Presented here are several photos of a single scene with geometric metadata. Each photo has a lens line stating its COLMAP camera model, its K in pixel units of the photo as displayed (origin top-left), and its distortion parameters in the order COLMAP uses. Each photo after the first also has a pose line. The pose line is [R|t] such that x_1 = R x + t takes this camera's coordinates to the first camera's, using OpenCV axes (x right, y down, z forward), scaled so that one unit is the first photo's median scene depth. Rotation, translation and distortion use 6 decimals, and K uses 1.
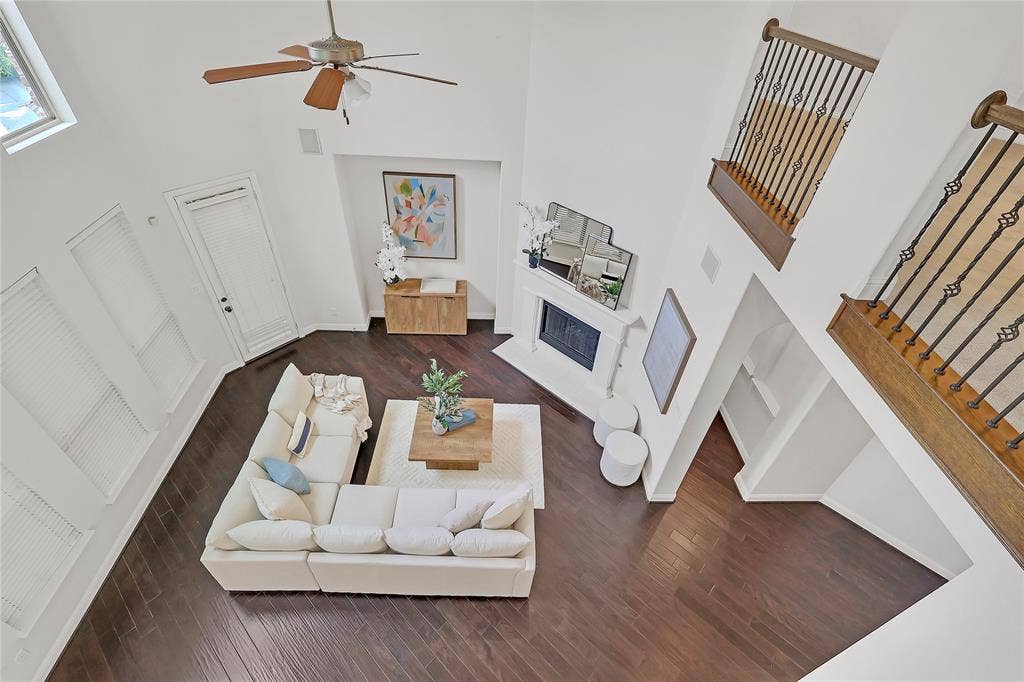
lens RADIAL K [[476.6, 0, 512.0], [0, 476.6, 341.0], [0, 0, 1]] dist [0.000162, 0.000007]
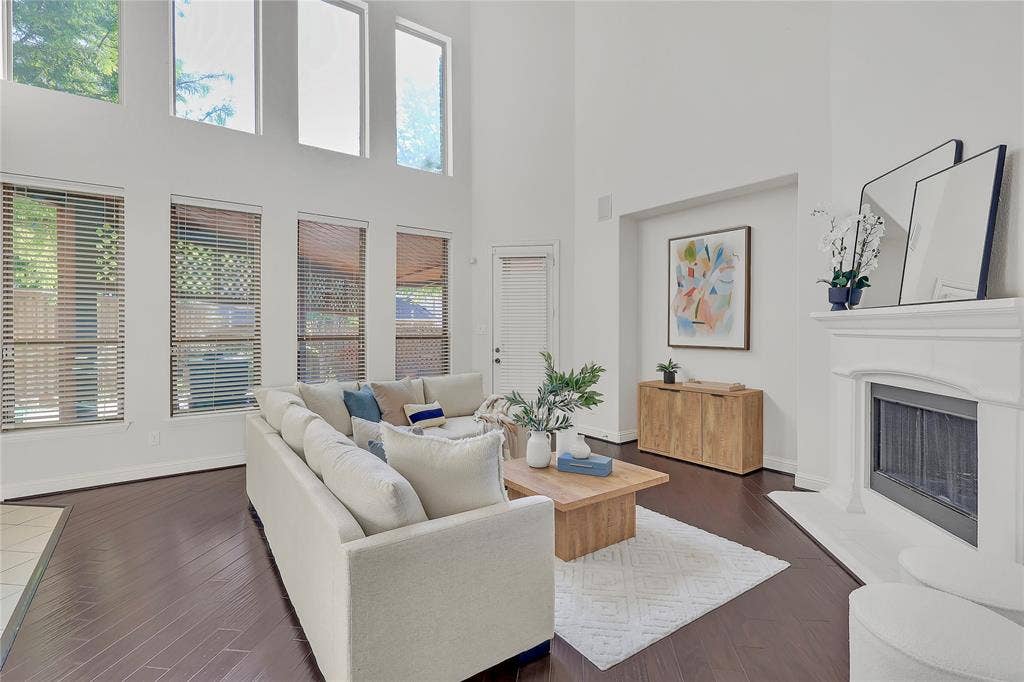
lens RADIAL K [[479.7, 0, 516.8], [0, 479.7, 328.3], [0, 0, 1]] dist [0.000016, 0.000024]
pose [[0.569387, -0.052976, -0.820361, 0.281021], [-0.513046, 0.756828, -0.404963, 0.270647], [0.642325, 0.651464, 0.403749, 0.534878]]
